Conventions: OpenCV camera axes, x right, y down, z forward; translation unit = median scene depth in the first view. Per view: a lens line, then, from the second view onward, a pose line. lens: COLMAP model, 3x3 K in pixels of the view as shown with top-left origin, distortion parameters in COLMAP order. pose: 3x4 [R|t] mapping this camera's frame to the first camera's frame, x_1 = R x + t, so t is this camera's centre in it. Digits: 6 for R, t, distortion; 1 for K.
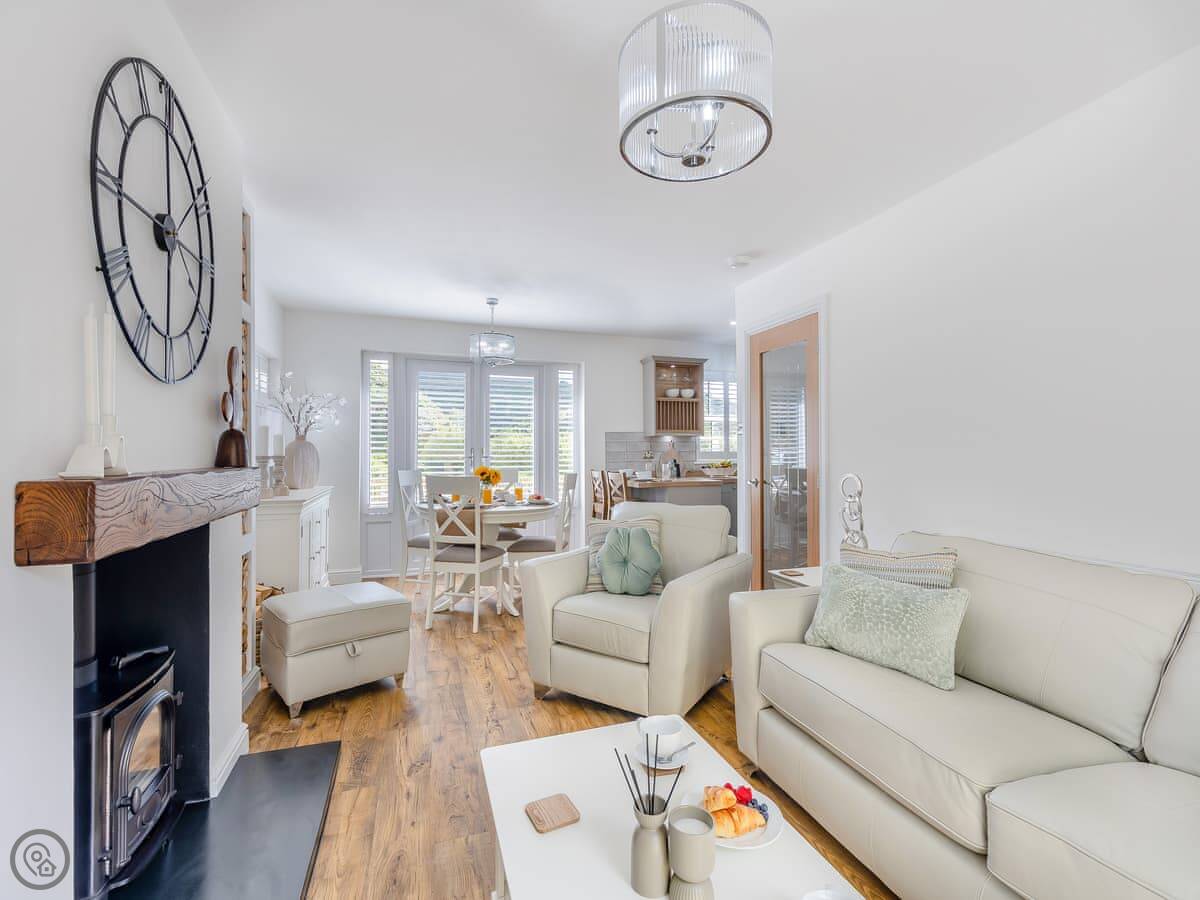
lens RADIAL K [[540.5, 0, 608.4], [0, 540.5, 451.9], [0, 0, 1]] dist [0.008303, -0.001604]
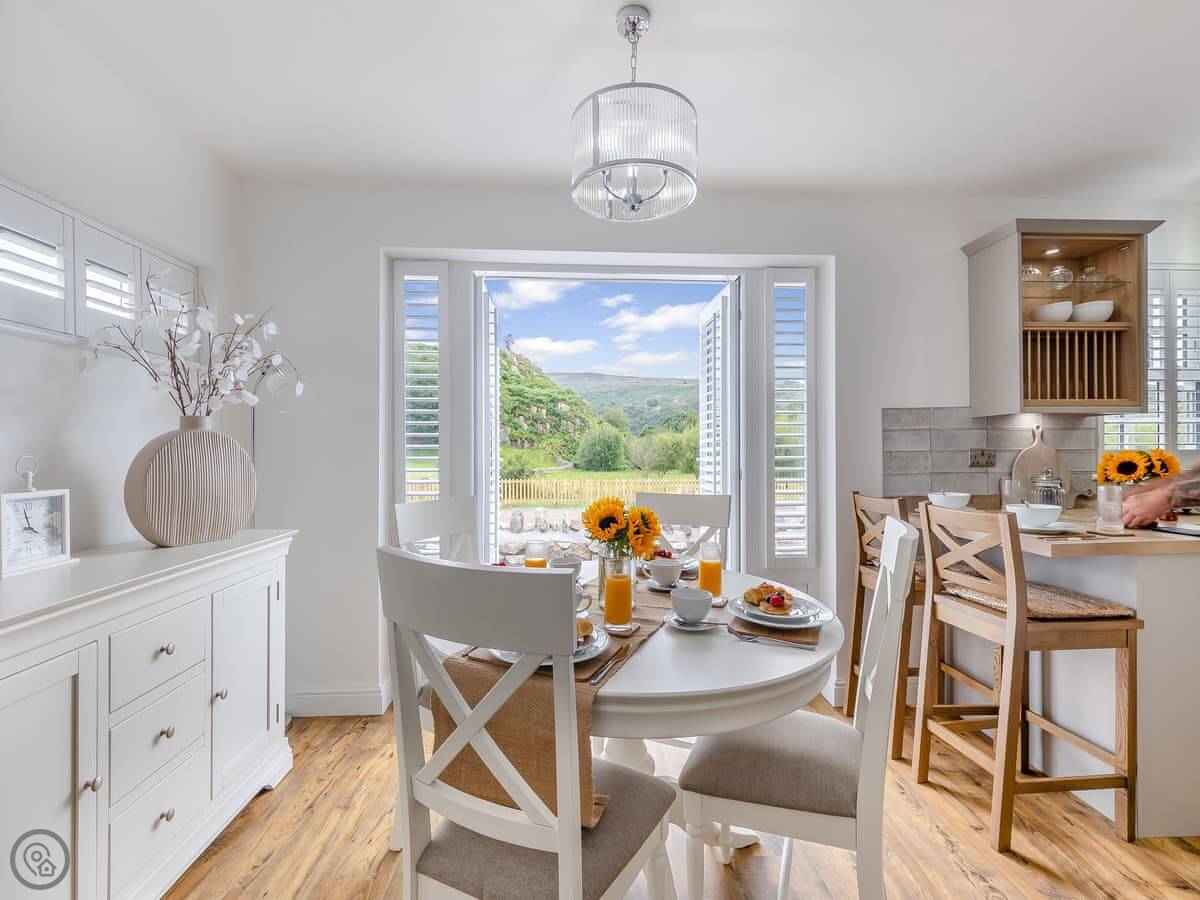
lens RADIAL K [[540.5, 0, 620.2], [0, 540.5, 453.1], [0, 0, 1]] dist [0.008303, -0.001604]
pose [[0.967514, -0.002101, -0.252808, -0.103163], [0.004519, 0.999949, 0.008984, -0.003856], [0.252776, -0.009835, 0.967475, 0.505454]]
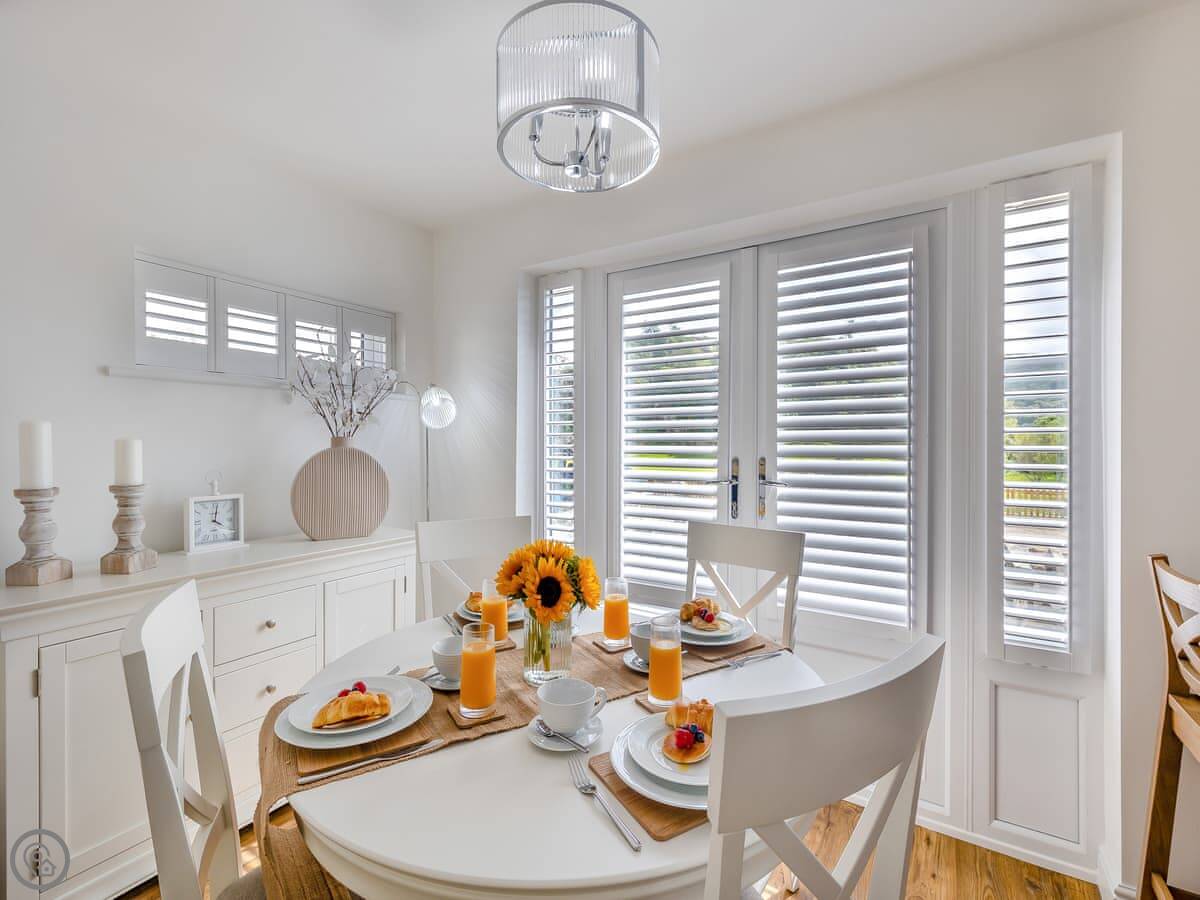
lens RADIAL K [[552.4, 0, 599.8], [0, 552.4, 450.7], [0, 0, 1]] dist [0.002539, -0.000427]
pose [[0.626057, 0.004121, -0.779767, 0.008924], [0.003865, 0.999957, 0.008388, -0.016104], [0.779768, -0.008265, 0.626014, 0.645918]]
